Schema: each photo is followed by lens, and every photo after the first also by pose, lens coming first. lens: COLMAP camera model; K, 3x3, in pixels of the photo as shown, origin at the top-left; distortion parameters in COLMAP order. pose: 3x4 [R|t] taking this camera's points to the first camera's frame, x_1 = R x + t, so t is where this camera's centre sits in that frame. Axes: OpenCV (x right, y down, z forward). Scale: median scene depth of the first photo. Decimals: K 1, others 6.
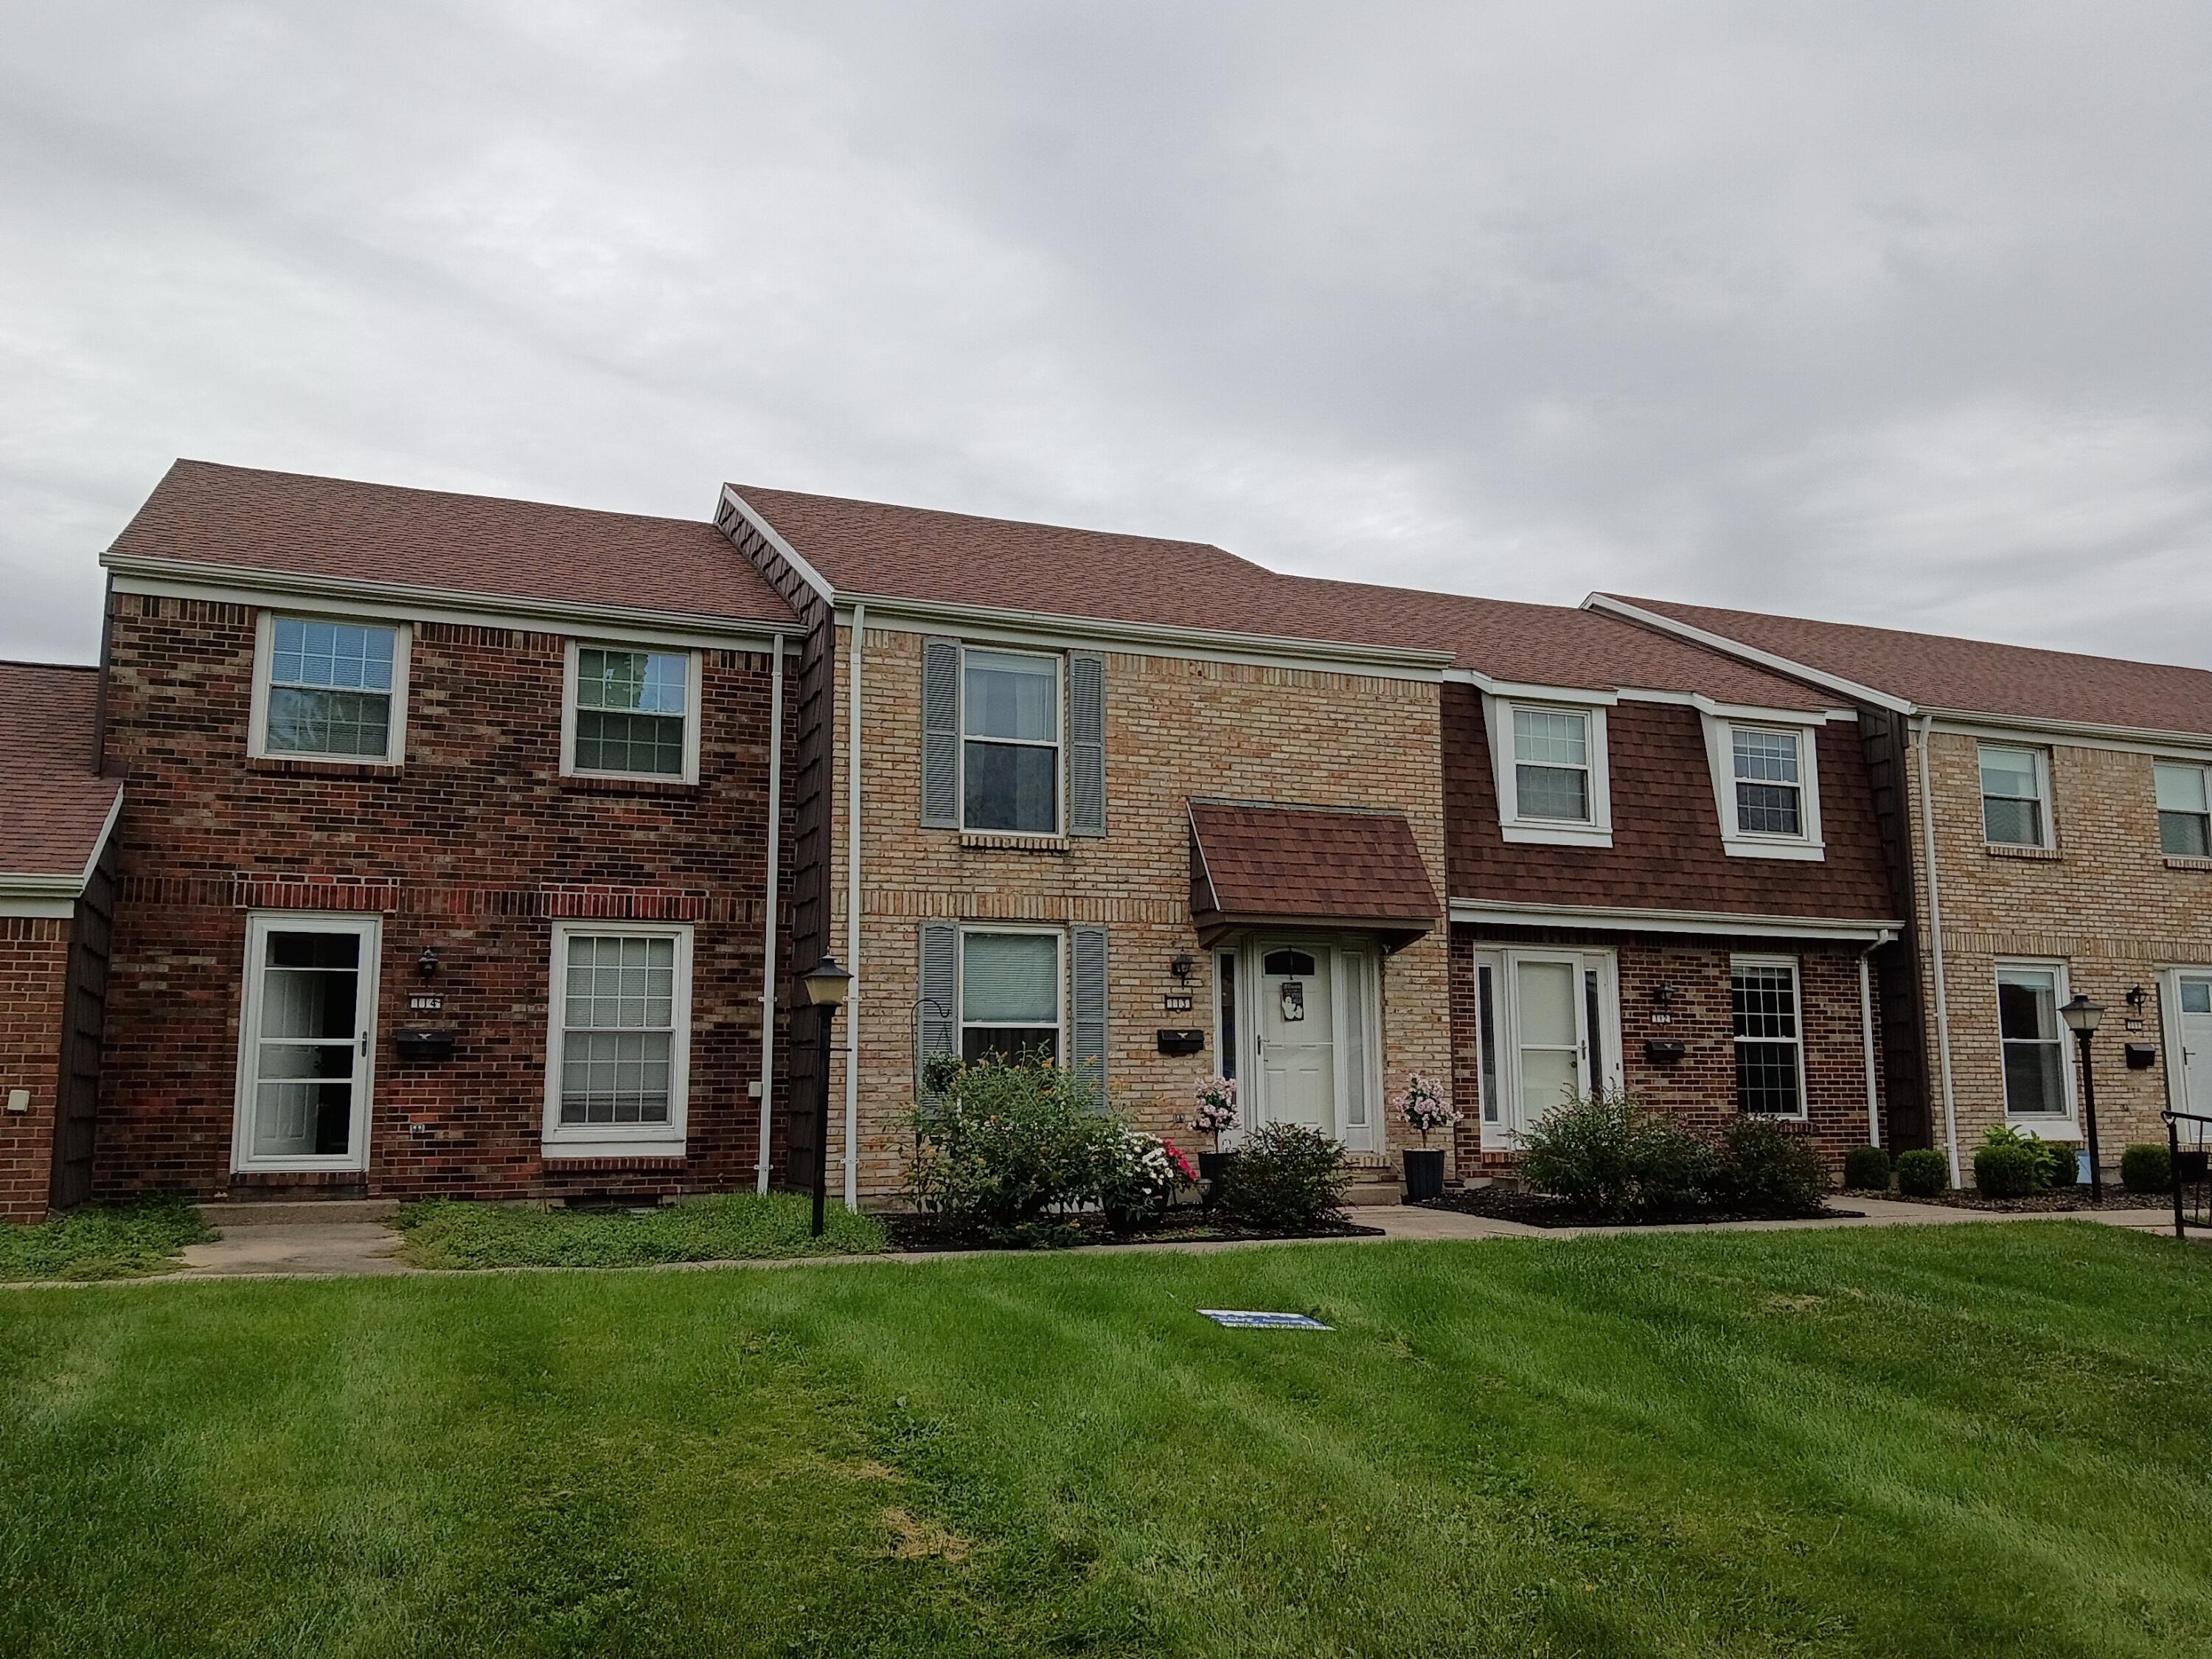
lens RADIAL K [[1817.2, 0, 1110.5], [0, 1817.2, 820.9], [0, 0, 1]] dist [0.159427, -0.000783]
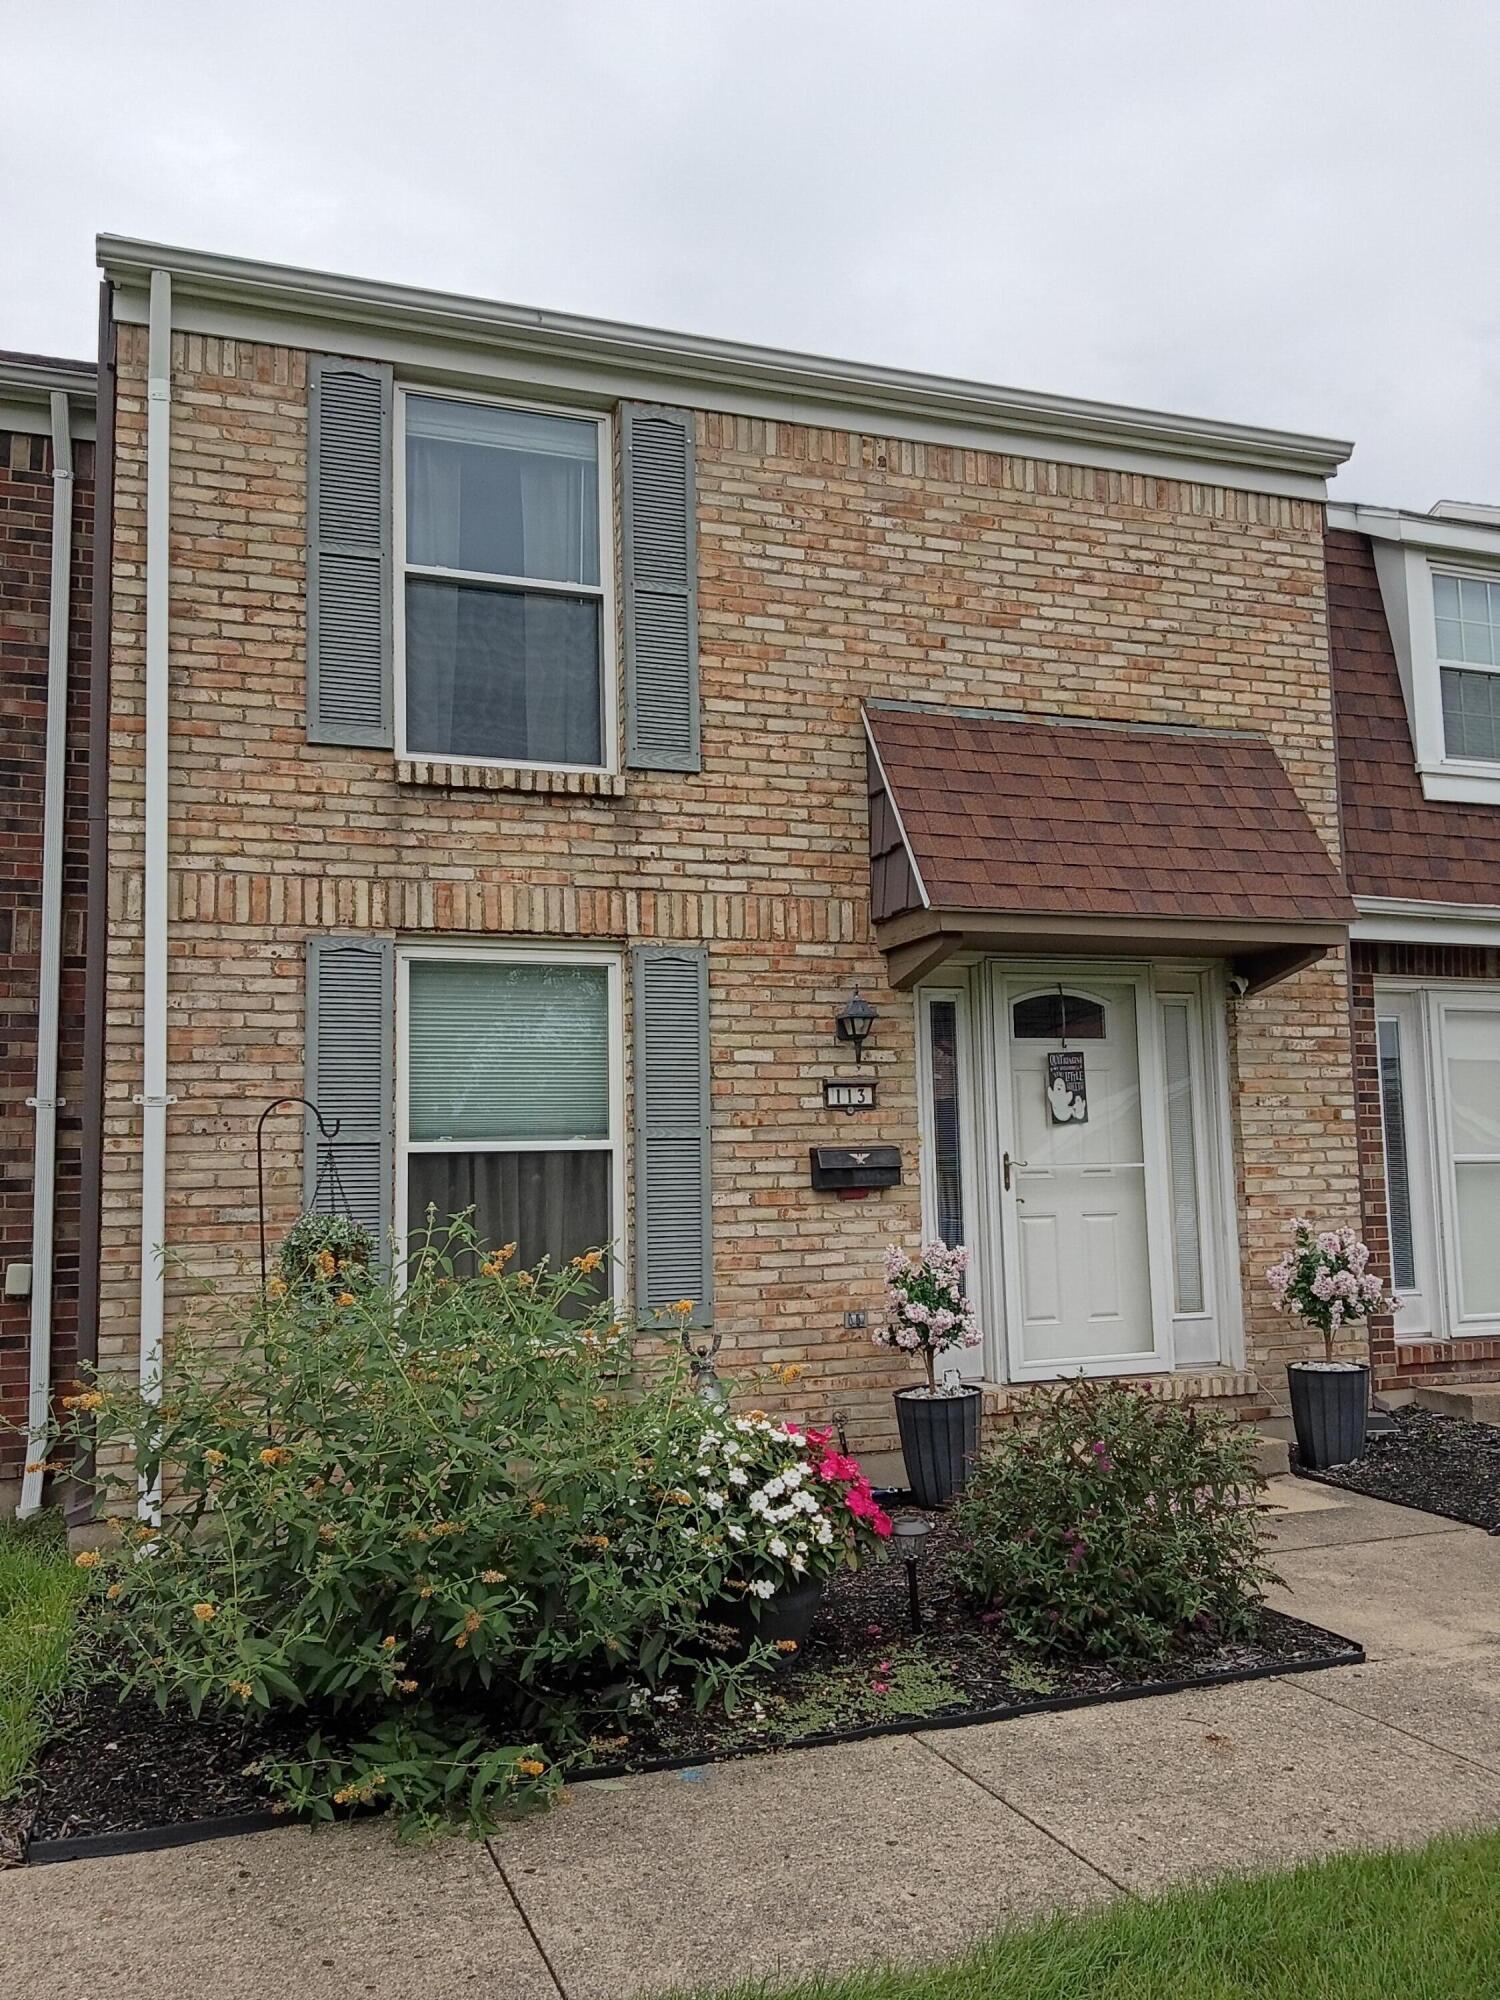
lens RADIAL K [[1625.2, 0, 750.0], [0, 1625.2, 1000.0], [0, 0, 1]] dist [0.067265, -0.001790]
pose [[0.999111, -0.020289, -0.036960, 0.026488], [0.021847, 0.998869, 0.042241, 0.053201], [0.036061, -0.043010, 0.998424, 0.542453]]
